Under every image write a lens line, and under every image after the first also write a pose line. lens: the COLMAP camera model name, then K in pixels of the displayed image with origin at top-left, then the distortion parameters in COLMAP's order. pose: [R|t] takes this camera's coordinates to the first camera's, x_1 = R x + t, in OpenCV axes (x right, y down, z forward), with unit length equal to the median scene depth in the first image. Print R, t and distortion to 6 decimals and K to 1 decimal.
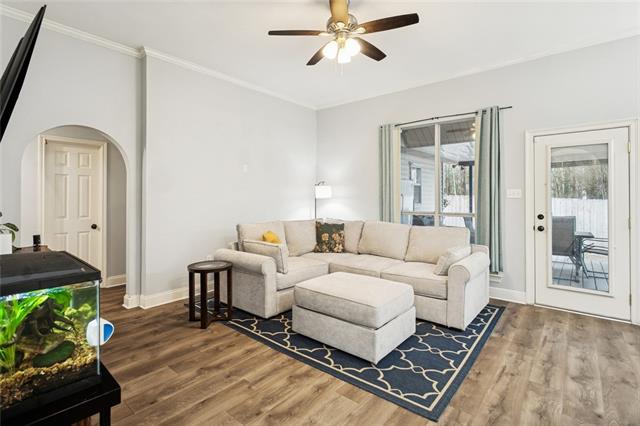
lens RADIAL K [[308.4, 0, 318.4], [0, 308.4, 195.1], [0, 0, 1]] dist [-0.000193, -0.000106]
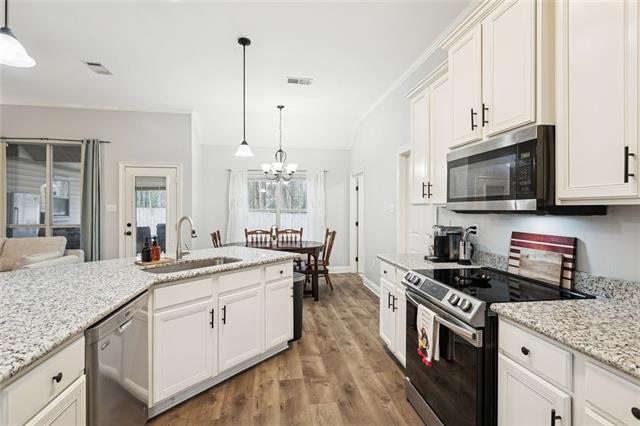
lens RADIAL K [[305.6, 0, 319.3], [0, 305.6, 210.6], [0, 0, 1]] dist [0.000639, 0.000096]
pose [[0.658931, 0.003372, 0.752196, 0.220271], [-0.008421, 0.999960, 0.002894, -0.005405], [-0.752157, -0.008241, 0.658933, -0.493740]]
